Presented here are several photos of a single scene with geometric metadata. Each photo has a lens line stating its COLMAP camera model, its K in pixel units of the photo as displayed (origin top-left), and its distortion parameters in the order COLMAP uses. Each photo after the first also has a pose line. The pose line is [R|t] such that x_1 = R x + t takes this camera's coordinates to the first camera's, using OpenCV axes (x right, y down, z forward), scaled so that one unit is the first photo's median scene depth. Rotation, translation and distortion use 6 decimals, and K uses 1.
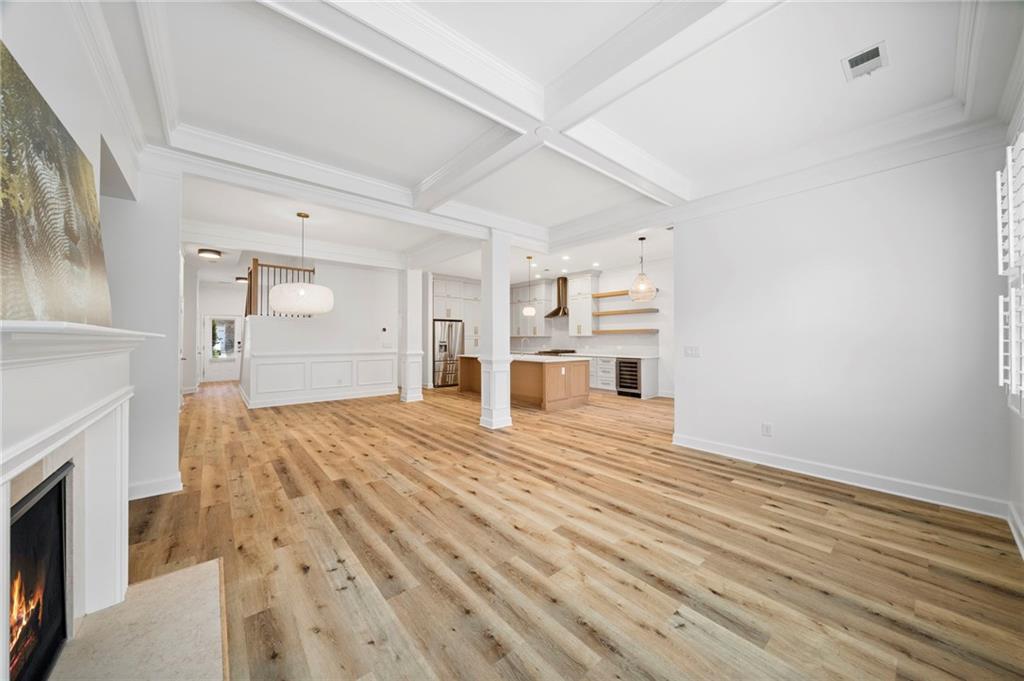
lens RADIAL K [[361.0, 0, 512.4], [0, 361.0, 338.6], [0, 0, 1]] dist [-0.000008, -0.000370]
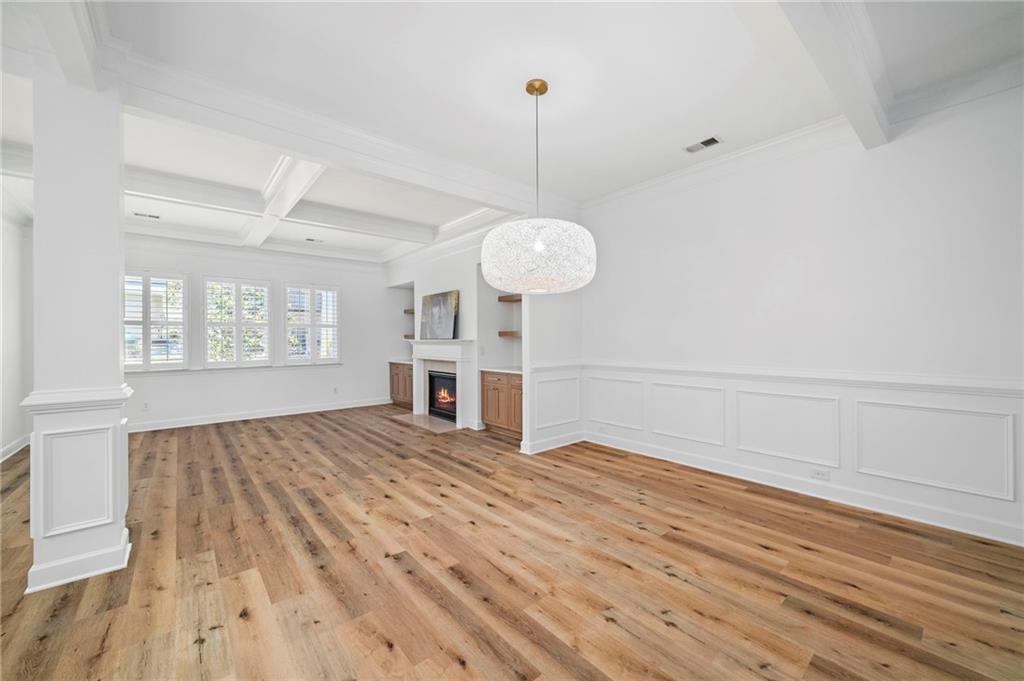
lens RADIAL K [[387.8, 0, 513.5], [0, 387.8, 338.3], [0, 0, 1]] dist [0.001635, -0.000666]
pose [[-0.999880, 0.008554, -0.012889, -0.861945], [0.008590, 0.999959, -0.002756, -0.005533], [0.012865, -0.002866, -0.999913, 2.422384]]
